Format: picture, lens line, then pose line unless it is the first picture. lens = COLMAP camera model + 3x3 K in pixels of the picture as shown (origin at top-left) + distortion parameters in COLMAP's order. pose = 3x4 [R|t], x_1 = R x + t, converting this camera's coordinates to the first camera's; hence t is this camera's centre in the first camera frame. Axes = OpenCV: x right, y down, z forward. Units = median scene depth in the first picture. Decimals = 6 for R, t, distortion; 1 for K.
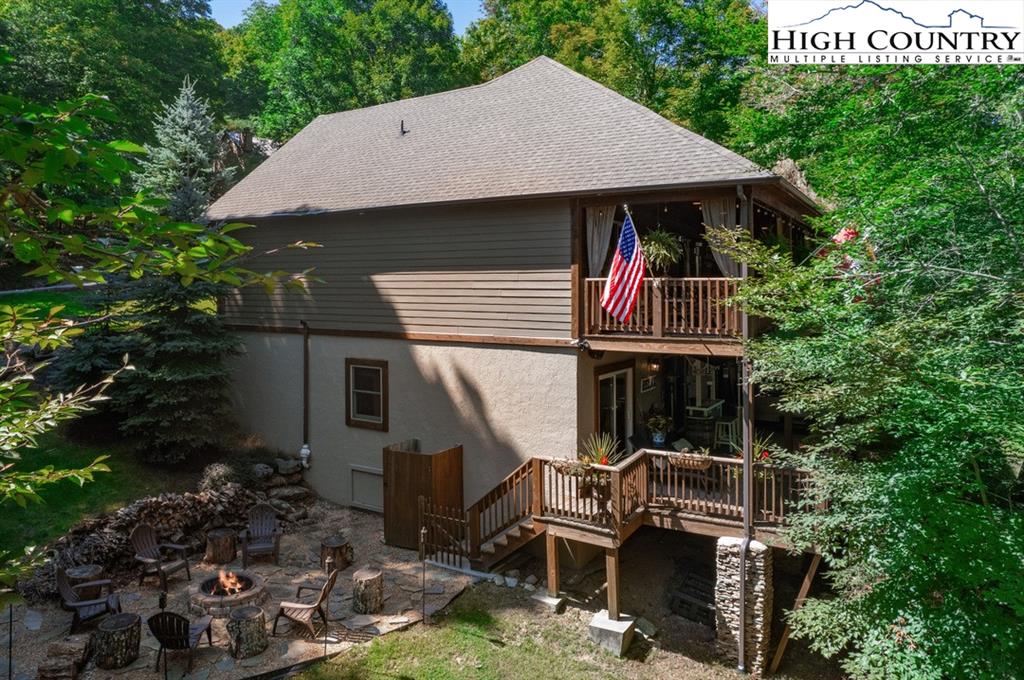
lens RADIAL K [[655.2, 0, 518.2], [0, 655.2, 350.1], [0, 0, 1]] dist [-0.077906, 0.063276]
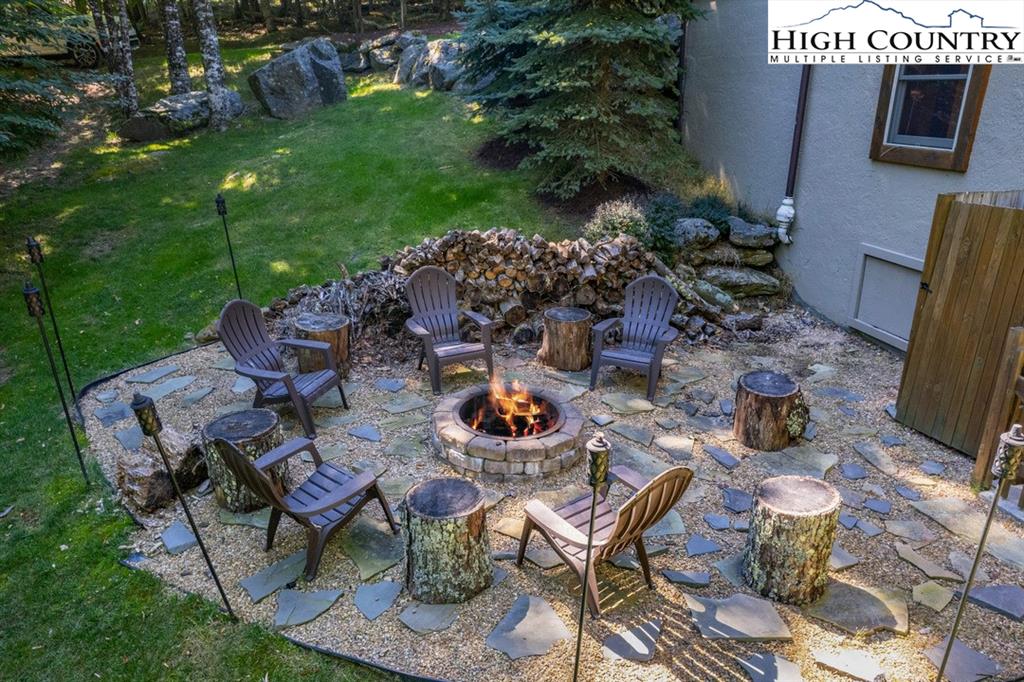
lens RADIAL K [[752.1, 0, 512.5], [0, 752.1, 362.4], [0, 0, 1]] dist [-0.093475, 0.110498]
pose [[0.719512, 0.247188, -0.648999, -0.068333], [-0.053674, 0.951509, 0.302902, 0.112050], [0.692402, -0.183107, 0.697890, 0.433988]]
